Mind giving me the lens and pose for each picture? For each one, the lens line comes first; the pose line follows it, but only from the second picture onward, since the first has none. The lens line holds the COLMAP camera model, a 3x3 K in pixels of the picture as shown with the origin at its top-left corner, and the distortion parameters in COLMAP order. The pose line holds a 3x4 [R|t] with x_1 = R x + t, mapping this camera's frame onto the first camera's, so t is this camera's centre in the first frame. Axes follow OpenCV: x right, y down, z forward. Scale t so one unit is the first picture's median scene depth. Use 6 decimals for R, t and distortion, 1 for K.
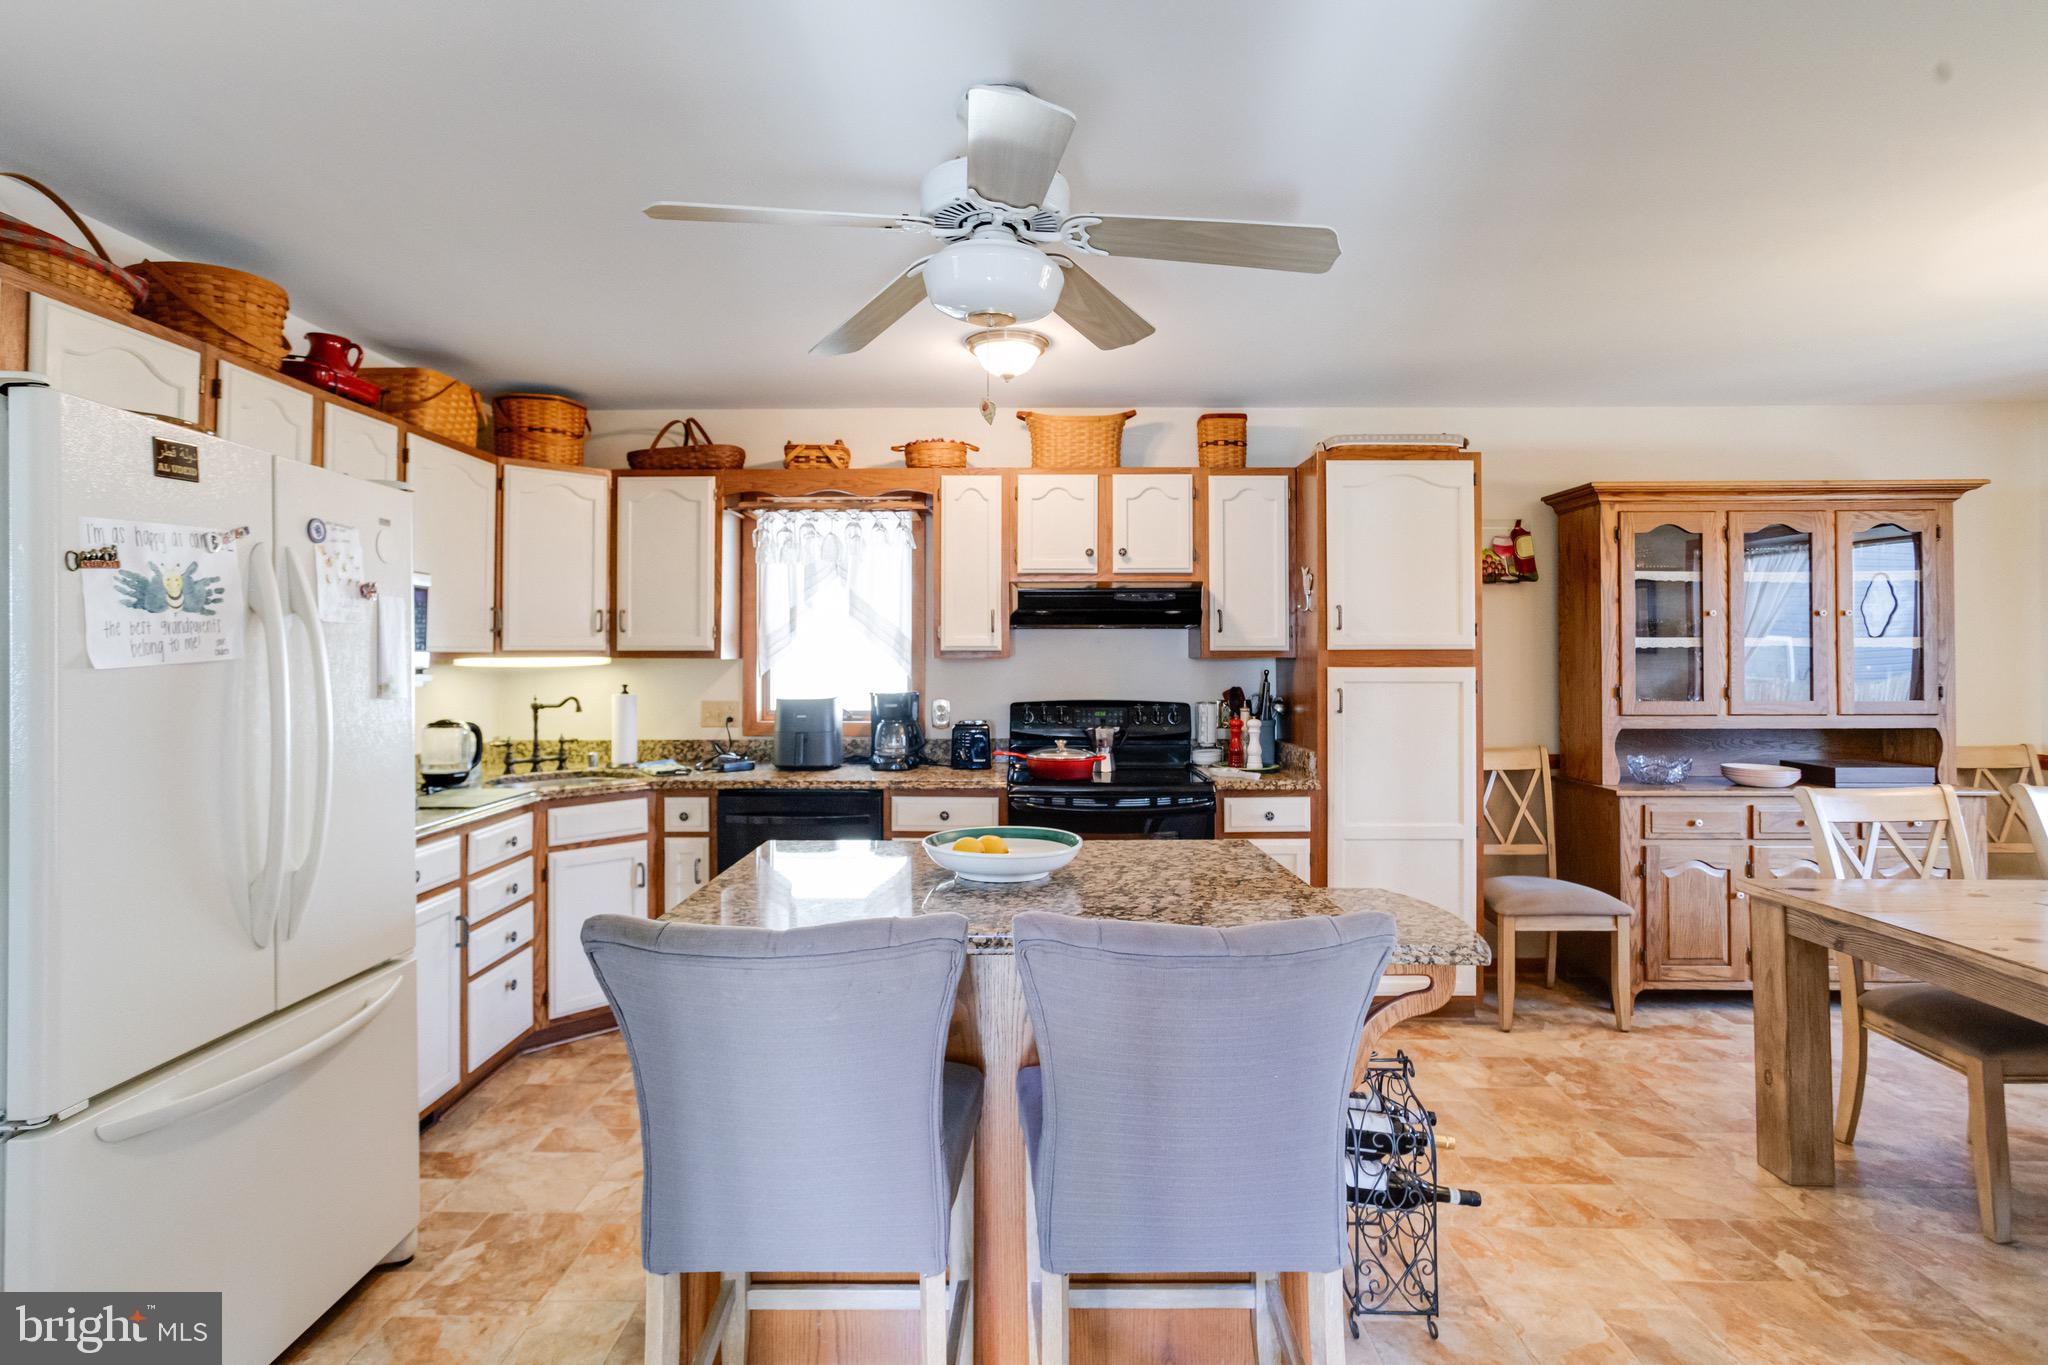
lens RADIAL K [[1020.8, 0, 1015.5], [0, 1020.8, 644.1], [0, 0, 1]] dist [-0.019155, 0.016247]
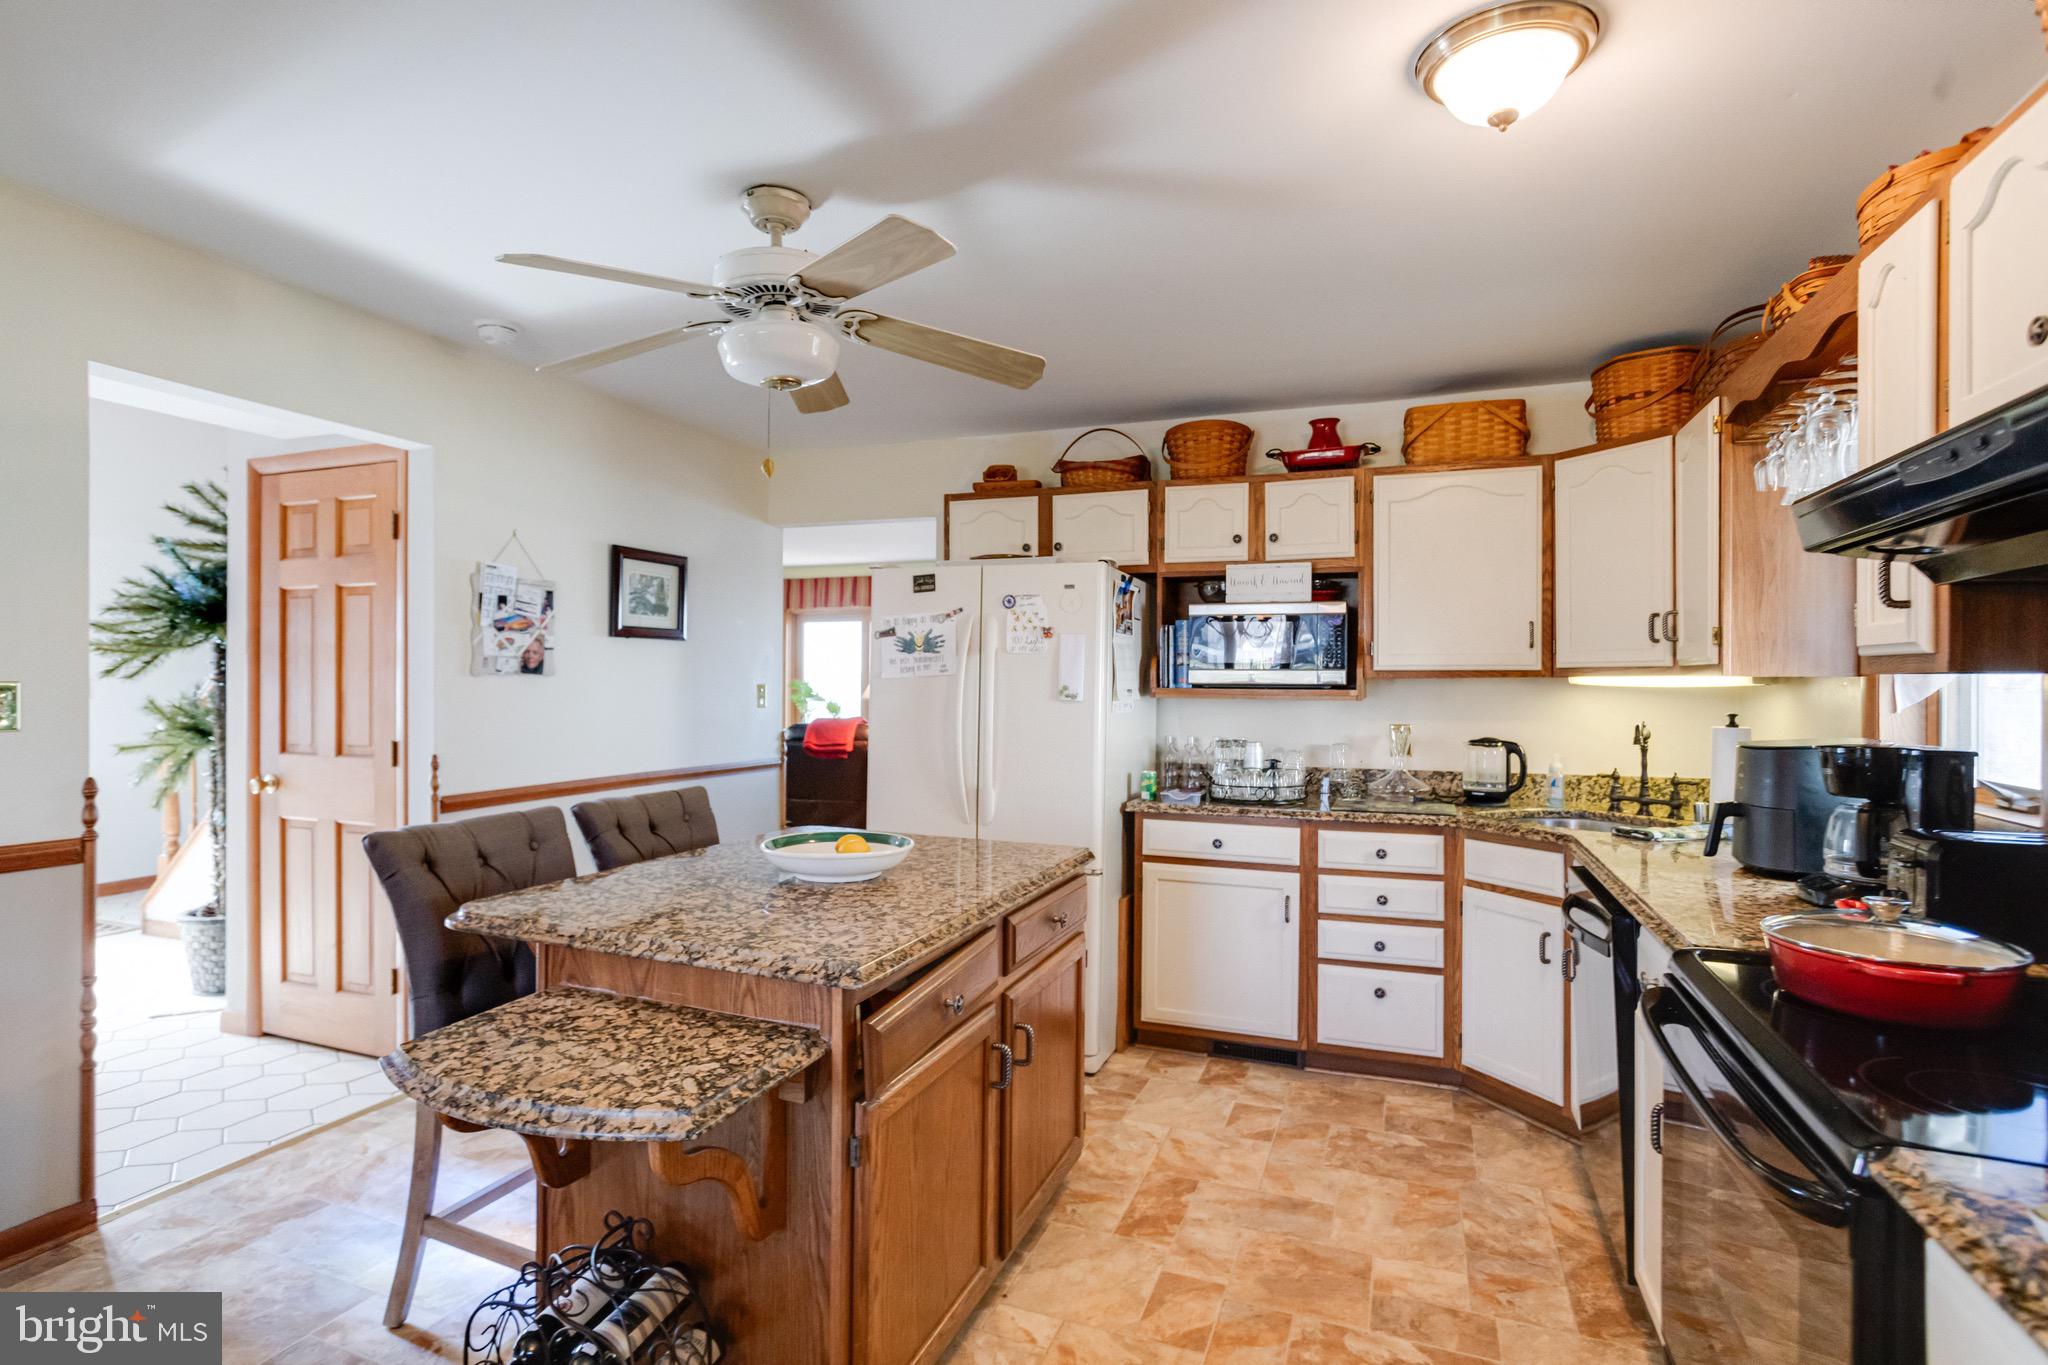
lens RADIAL K [[1020.8, 0, 1017.8], [0, 1020.8, 679.9], [0, 0, 1]] dist [-0.019155, 0.016247]
pose [[-0.351757, -0.000330, -0.936091, 0.477309], [0.009033, 0.999952, -0.003747, 0.015003], [0.936048, -0.009773, -0.351737, 0.814879]]
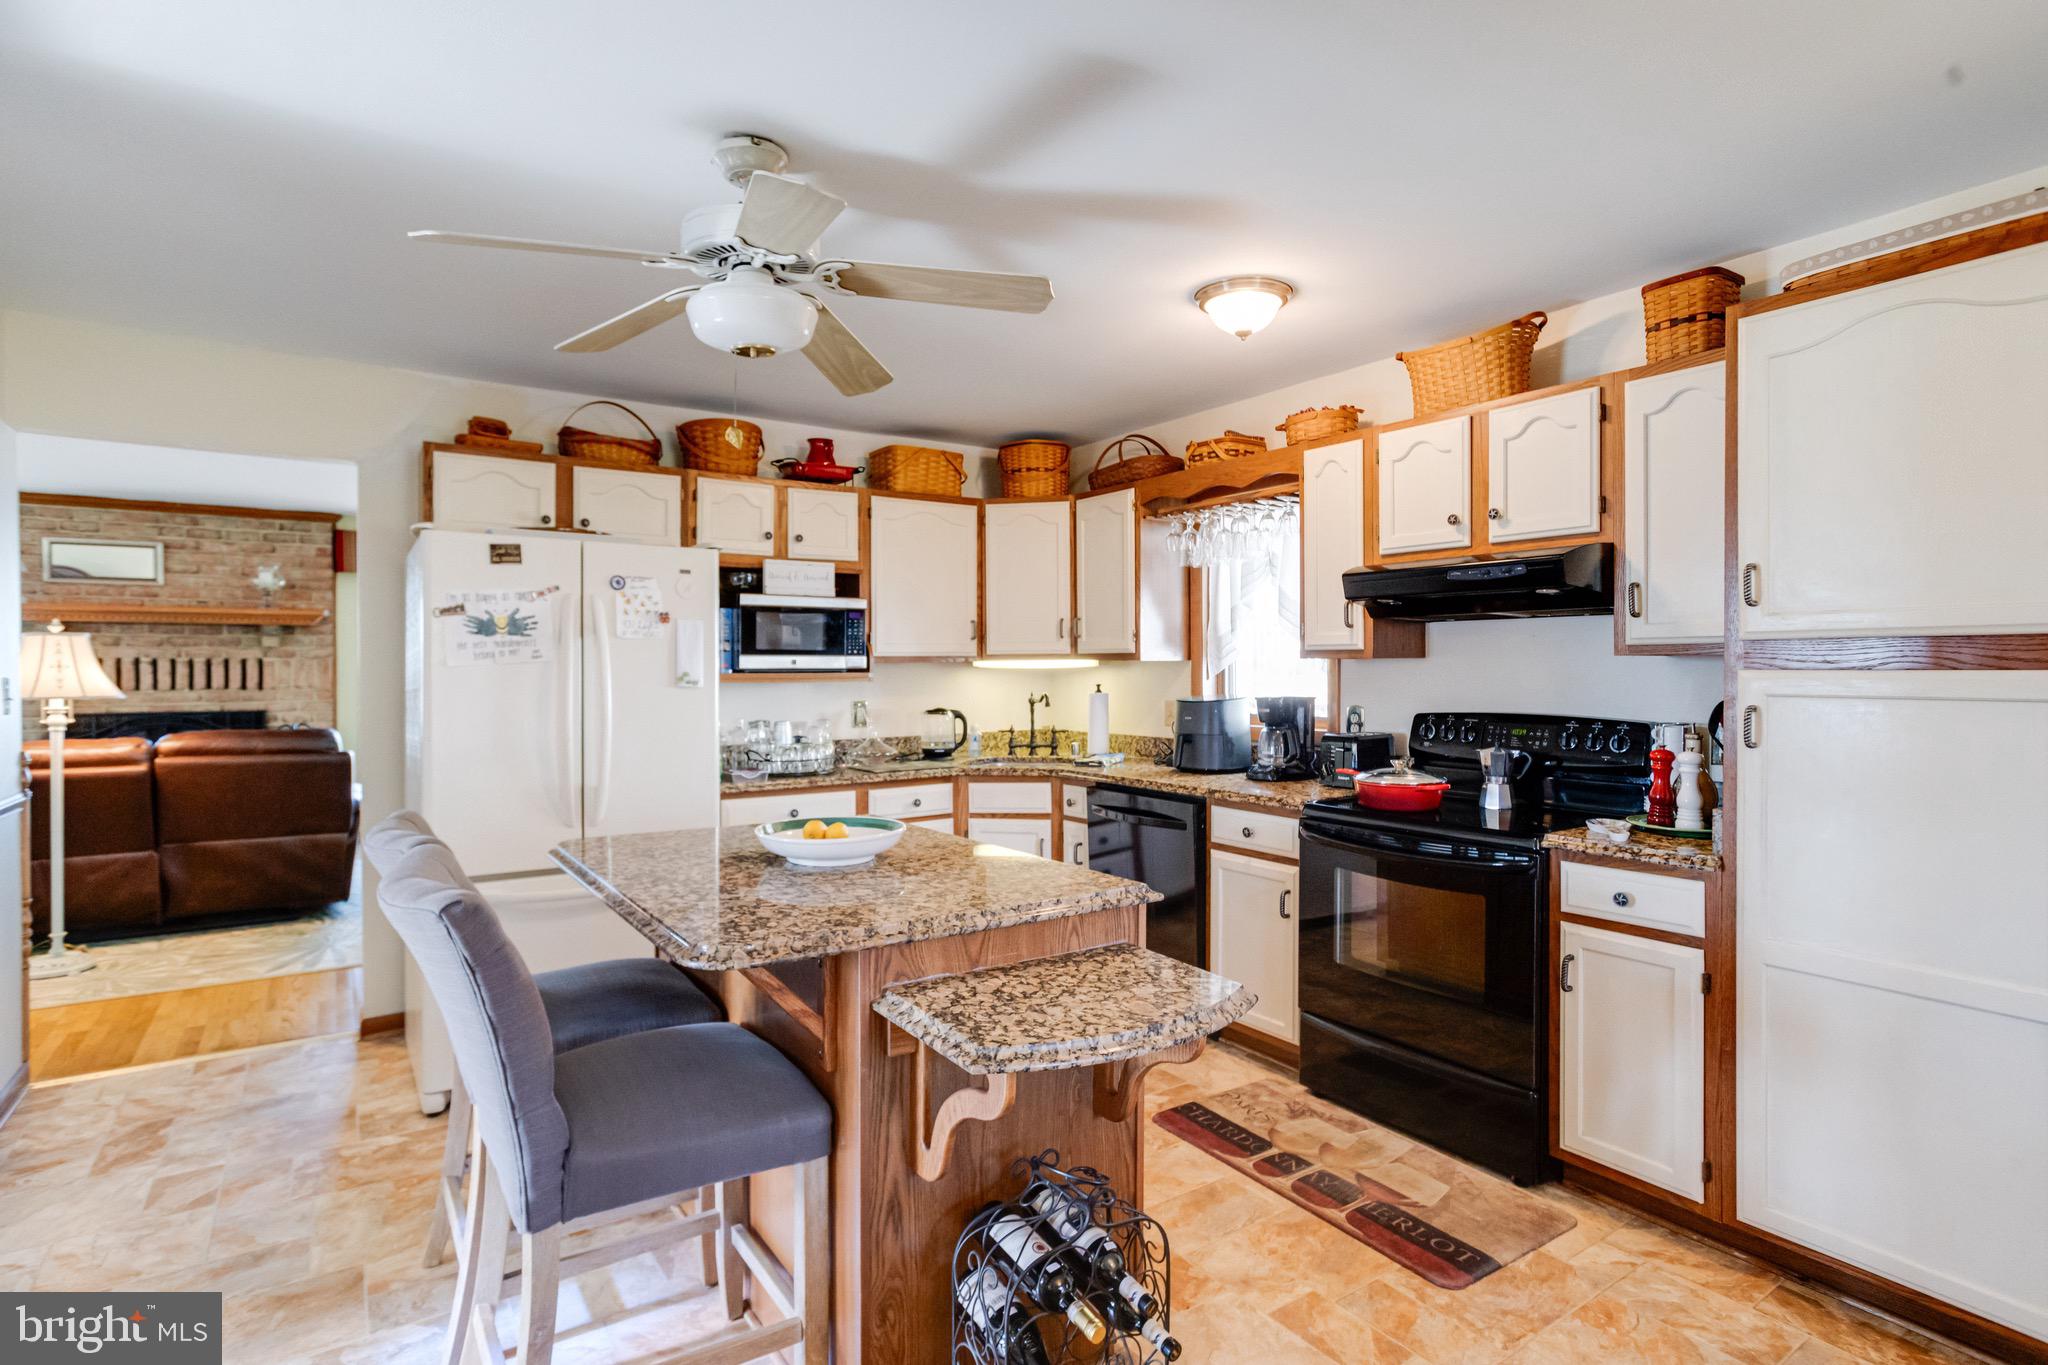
lens RADIAL K [[1020.8, 0, 1012.6], [0, 1020.8, 672.9], [0, 0, 1]] dist [-0.019155, 0.016247]
pose [[0.570514, 0.004697, -0.821274, 0.508890], [0.014802, 0.999762, 0.016000, 0.008316], [0.821154, -0.021285, 0.570309, 0.291322]]
